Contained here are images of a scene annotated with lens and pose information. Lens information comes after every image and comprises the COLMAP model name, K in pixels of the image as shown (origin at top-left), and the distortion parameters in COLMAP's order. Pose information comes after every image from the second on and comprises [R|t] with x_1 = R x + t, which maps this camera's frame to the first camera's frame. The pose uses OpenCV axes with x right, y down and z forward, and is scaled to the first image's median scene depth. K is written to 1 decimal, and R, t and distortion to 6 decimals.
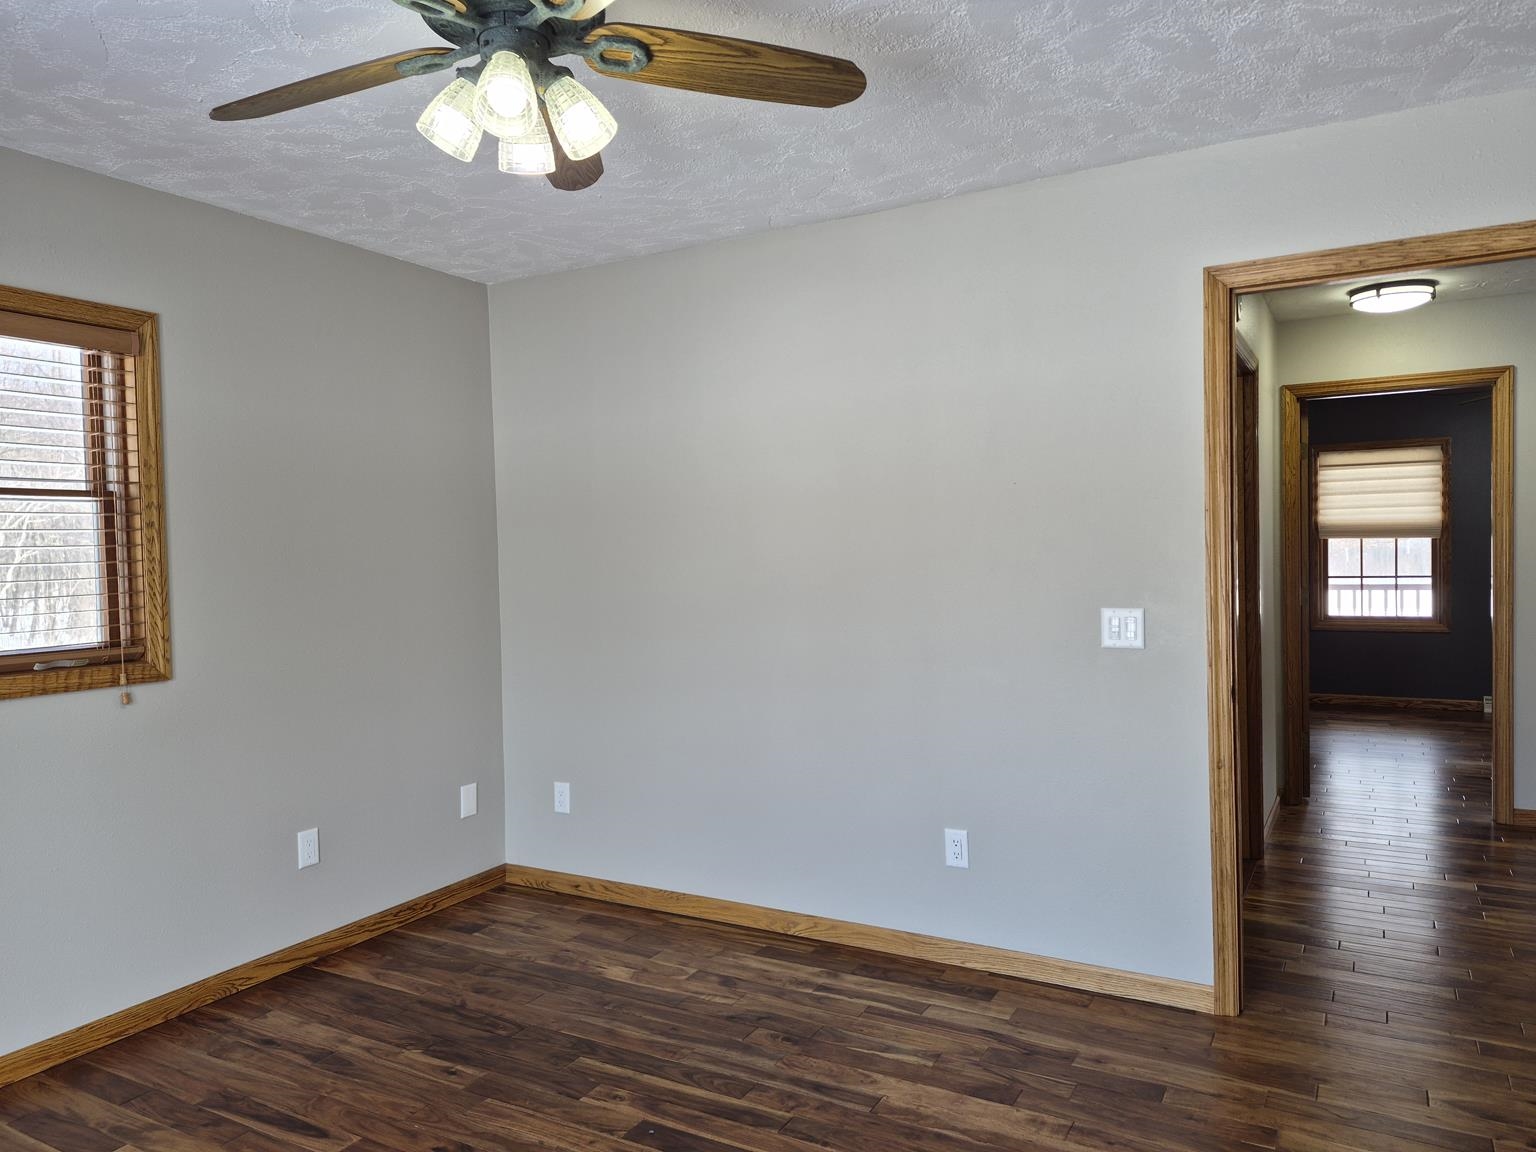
lens RADIAL K [[1066.8, 0, 766.7], [0, 1066.8, 584.7], [0, 0, 1]] dist [0.083920, -0.085430]
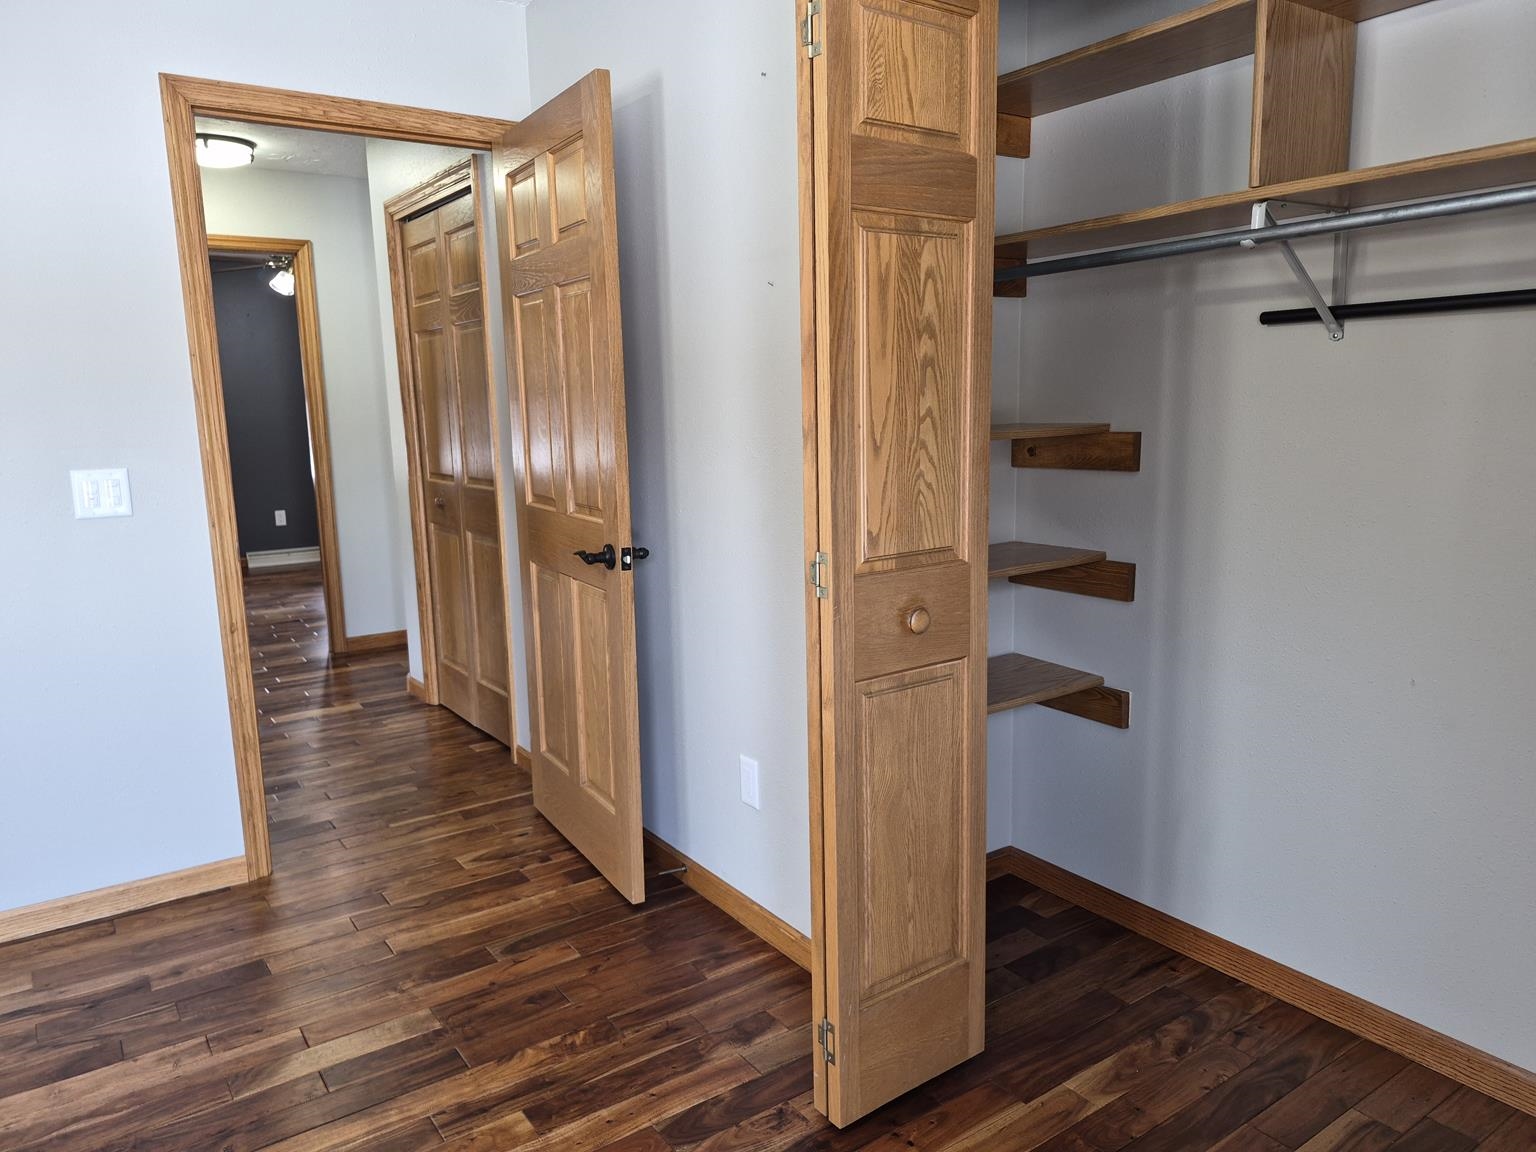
lens RADIAL K [[1066.8, 0, 774.8], [0, 1066.8, 583.7], [0, 0, 1]] dist [0.083920, -0.085430]
pose [[0.424480, -0.141638, 0.894291, -0.226454], [0.040253, 0.989665, 0.137637, 0.015068], [-0.904542, -0.022426, 0.425794, 0.163546]]
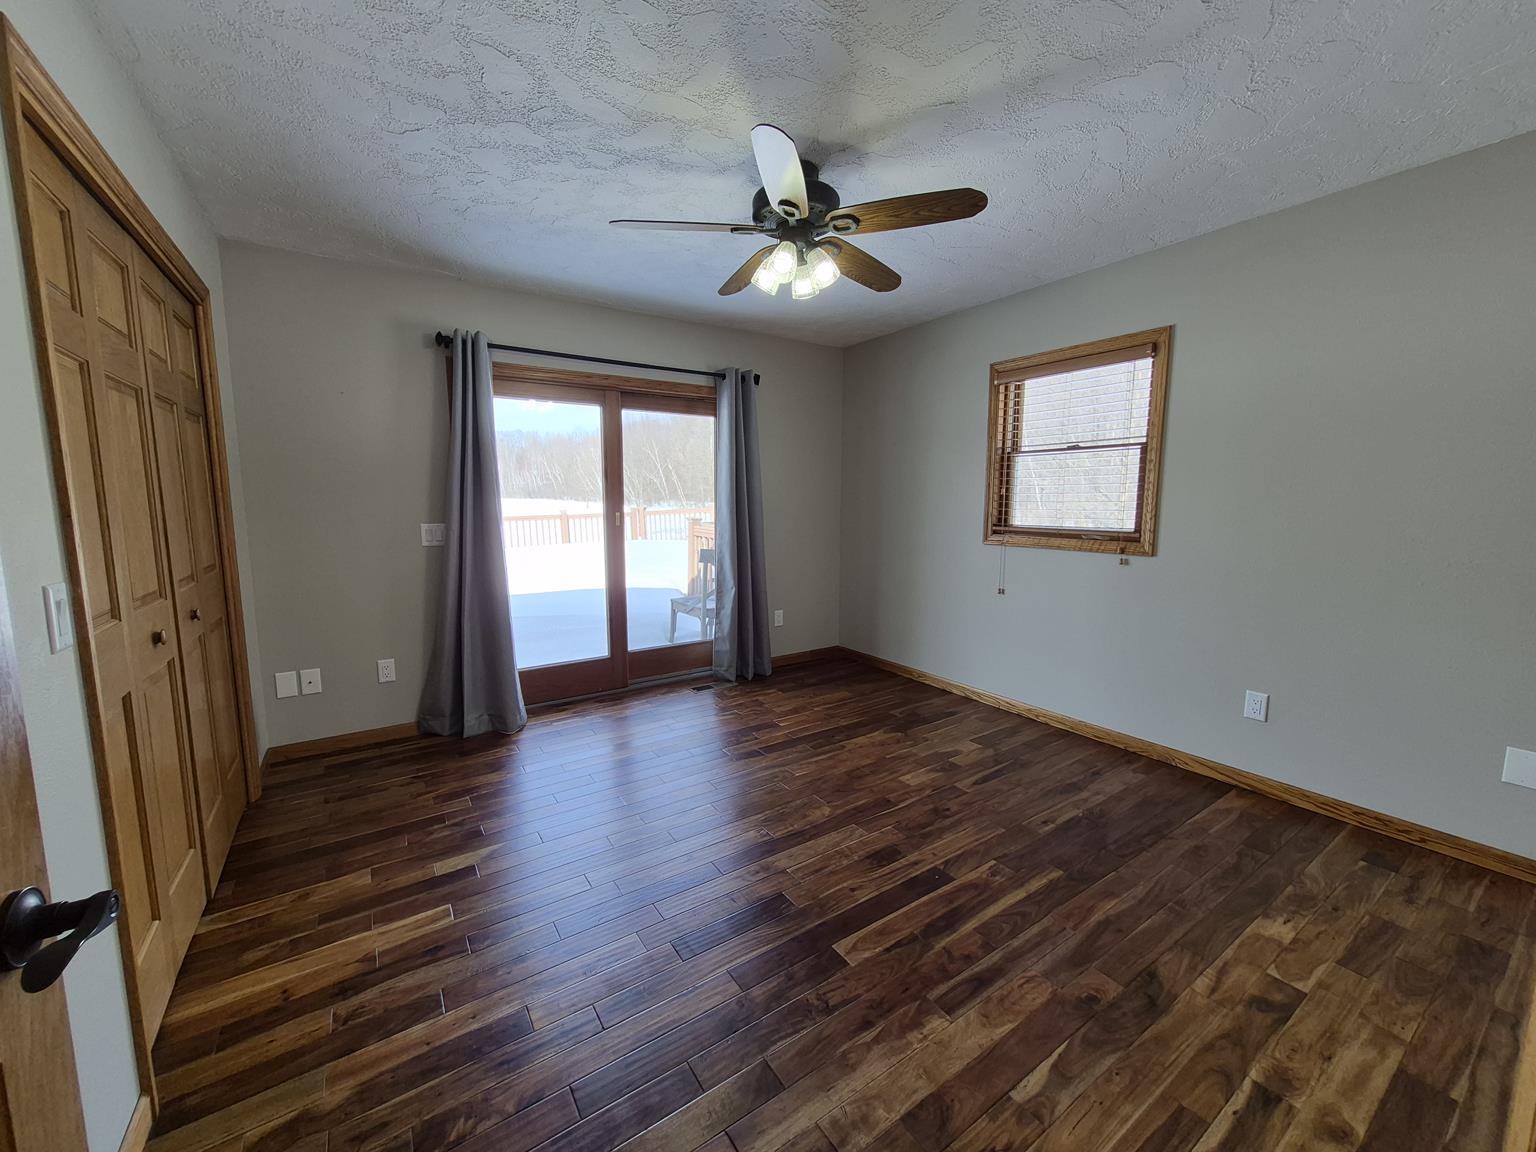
lens RADIAL K [[602.8, 0, 756.6], [0, 602.8, 570.5], [0, 0, 1]] dist [0.003503, 0.000297]
pose [[-0.464907, 0.127864, -0.876078, 0.556153], [-0.016730, 0.988071, 0.153087, -0.021738], [0.885201, 0.085828, -0.457222, 0.931452]]
